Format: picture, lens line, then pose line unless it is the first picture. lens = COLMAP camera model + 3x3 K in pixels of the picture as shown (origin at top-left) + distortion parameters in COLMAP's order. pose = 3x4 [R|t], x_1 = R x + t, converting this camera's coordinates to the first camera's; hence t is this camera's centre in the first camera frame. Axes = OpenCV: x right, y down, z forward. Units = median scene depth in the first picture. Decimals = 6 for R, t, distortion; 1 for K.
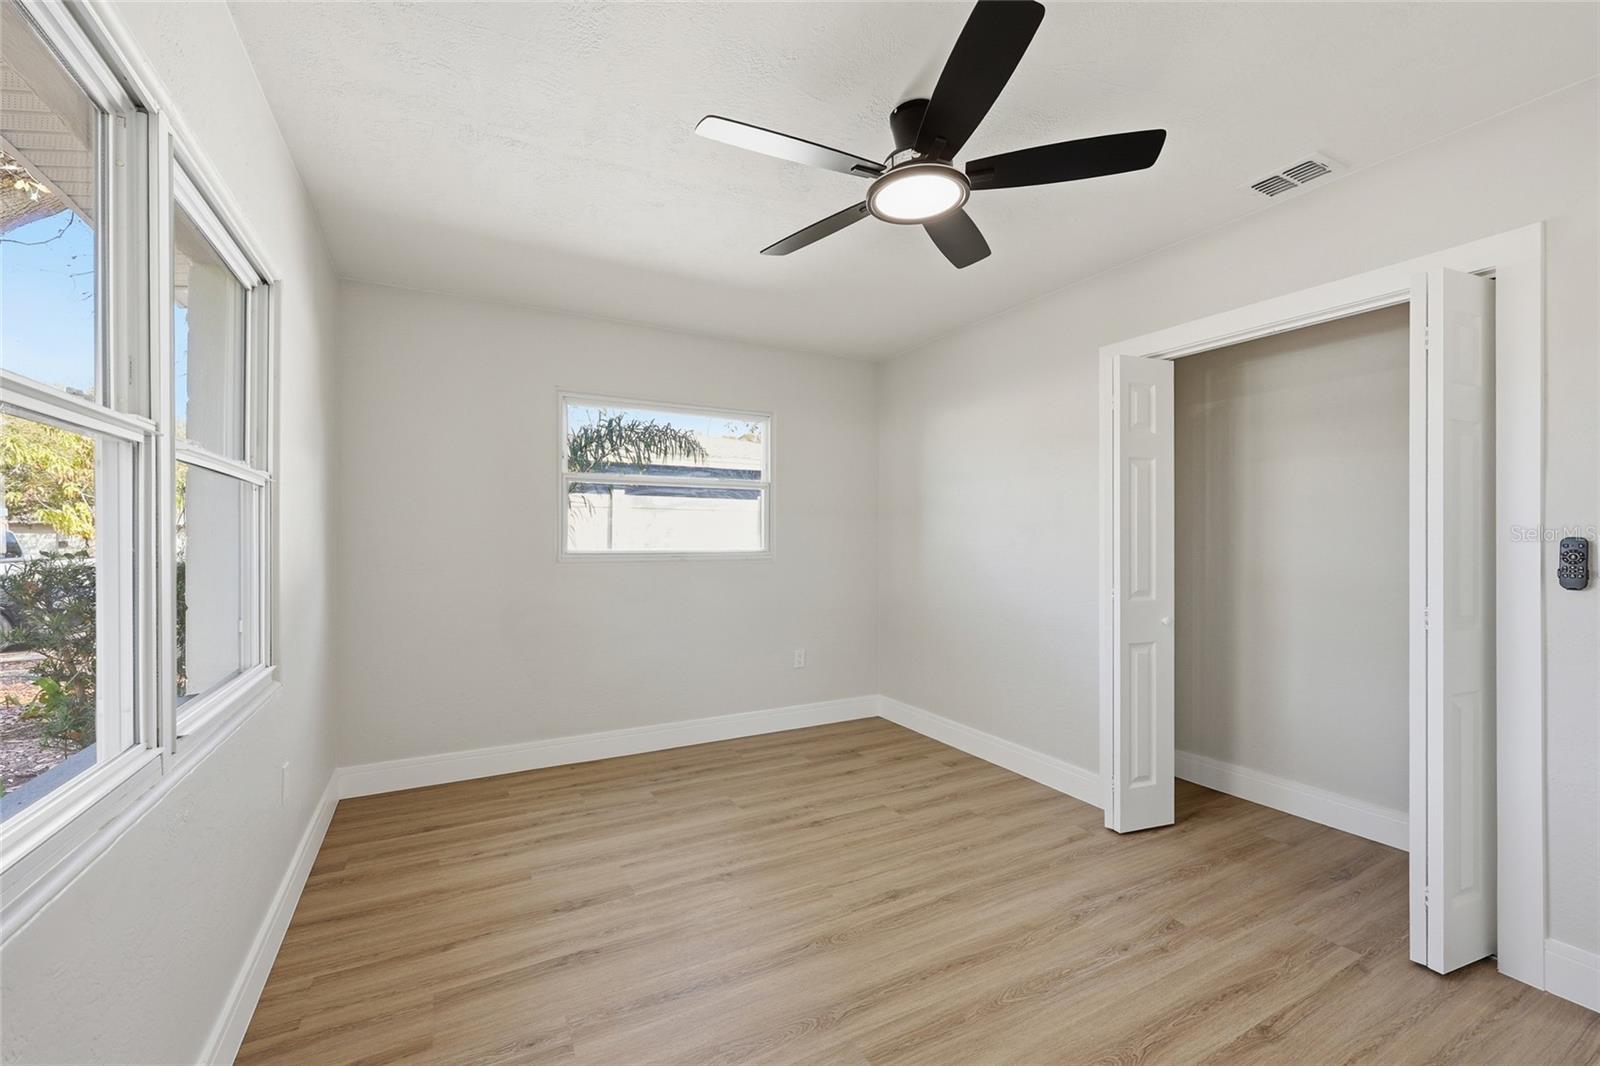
lens RADIAL K [[661.9, 0, 802.3], [0, 661.9, 541.0], [0, 0, 1]] dist [0.000257, 0.000156]
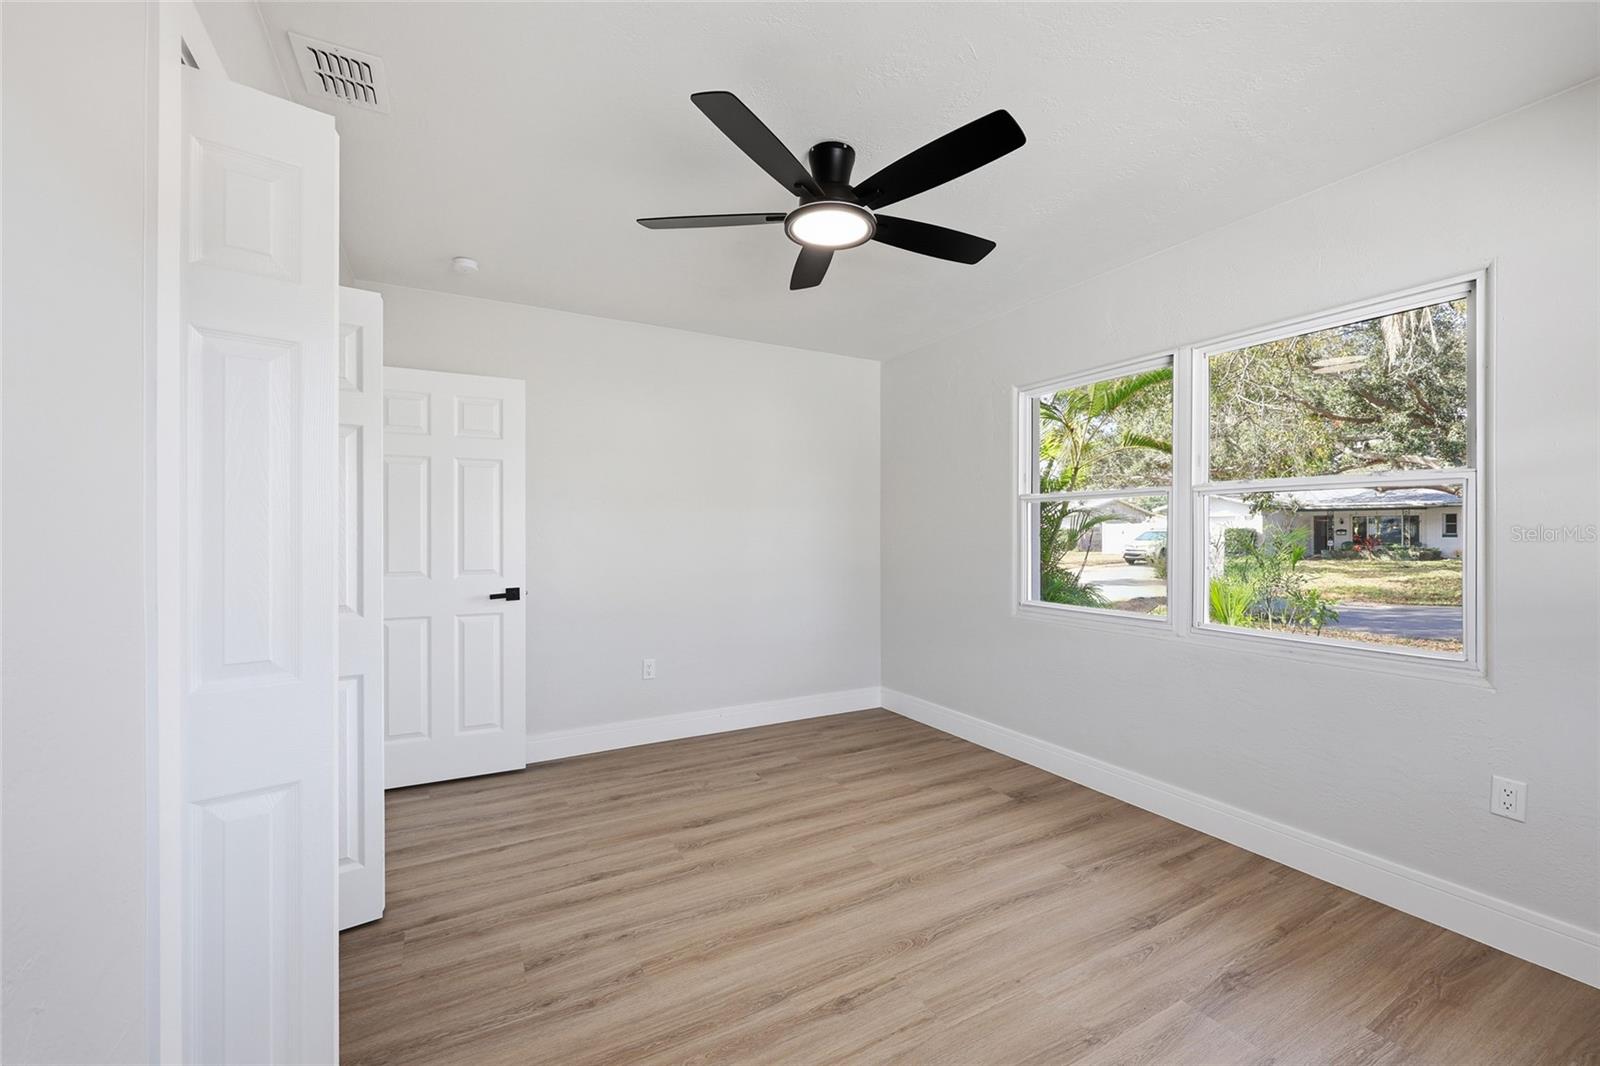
lens RADIAL K [[640.1, 0, 780.3], [0, 640.1, 533.4], [0, 0, 1]] dist [0.000848, 0.000140]
pose [[-0.999520, 0.001596, 0.030949, 0.165796], [0.001678, 0.999995, 0.002635, -0.008178], [-0.030945, 0.002686, -0.999517, 1.541515]]
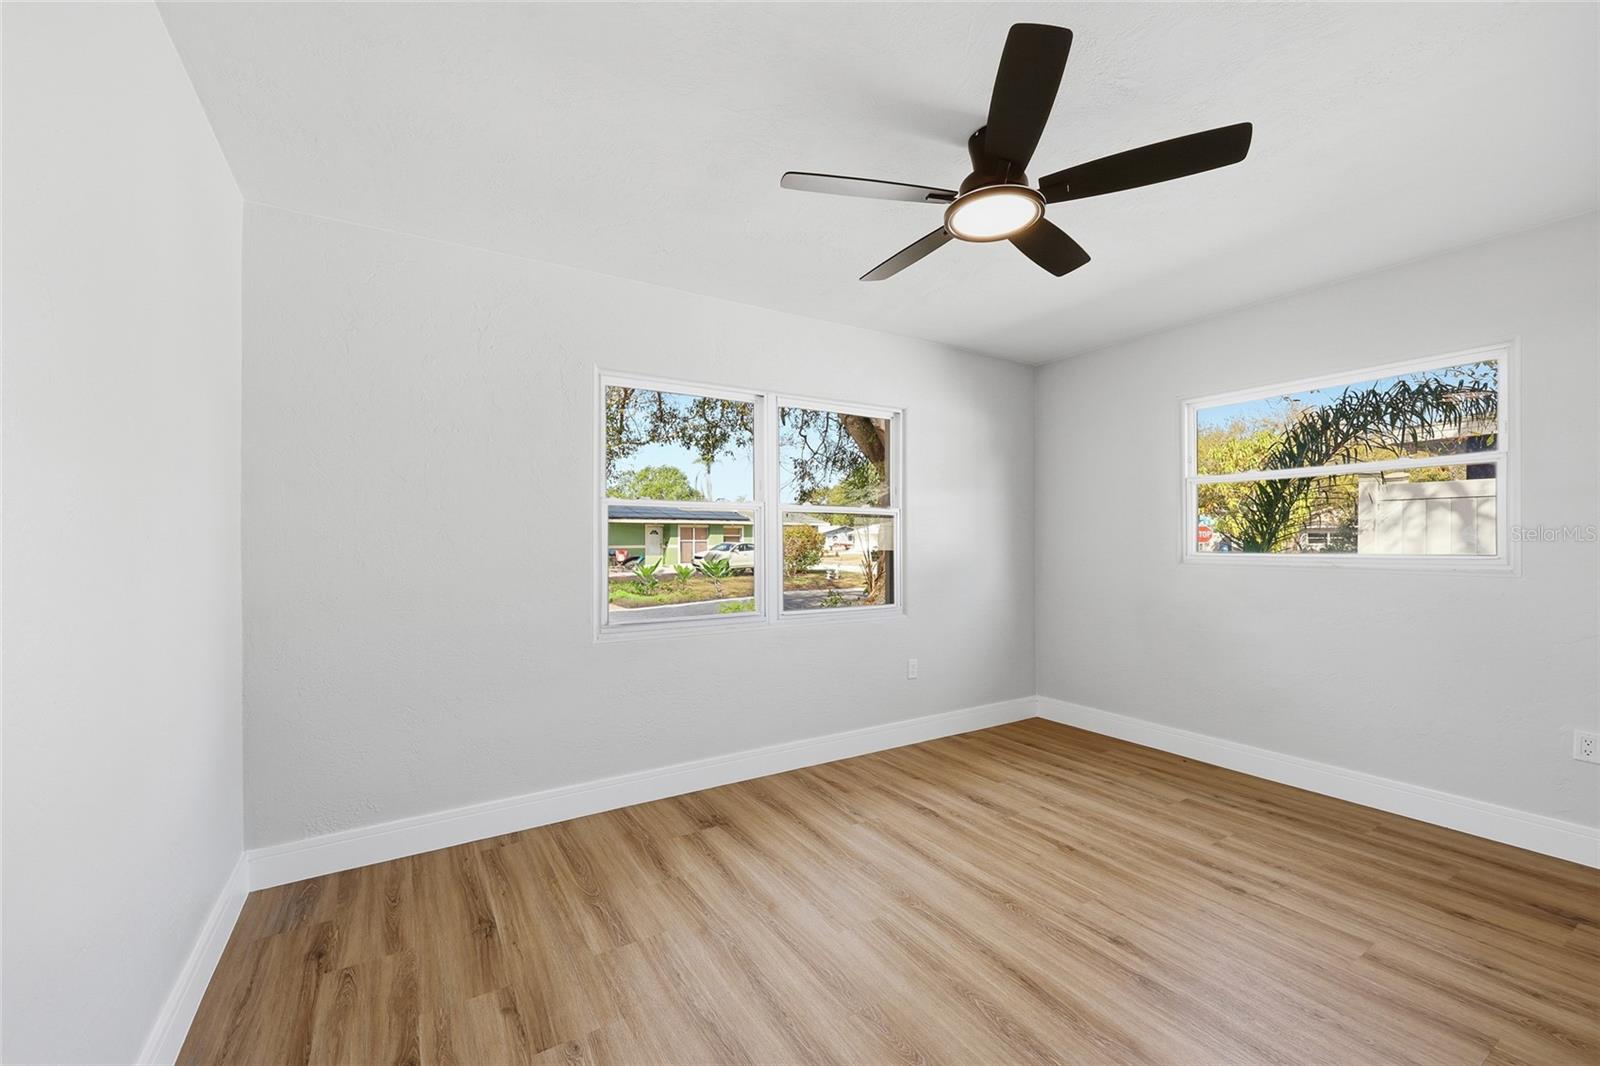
lens RADIAL K [[661.9, 0, 802.3], [0, 661.9, 541.0], [0, 0, 1]] dist [0.000257, 0.000156]
pose [[0.047016, -0.000929, -0.998894, 0.895407], [0.002030, 0.999998, -0.000834, -0.004121], [0.998892, -0.001988, 0.047018, 0.473297]]
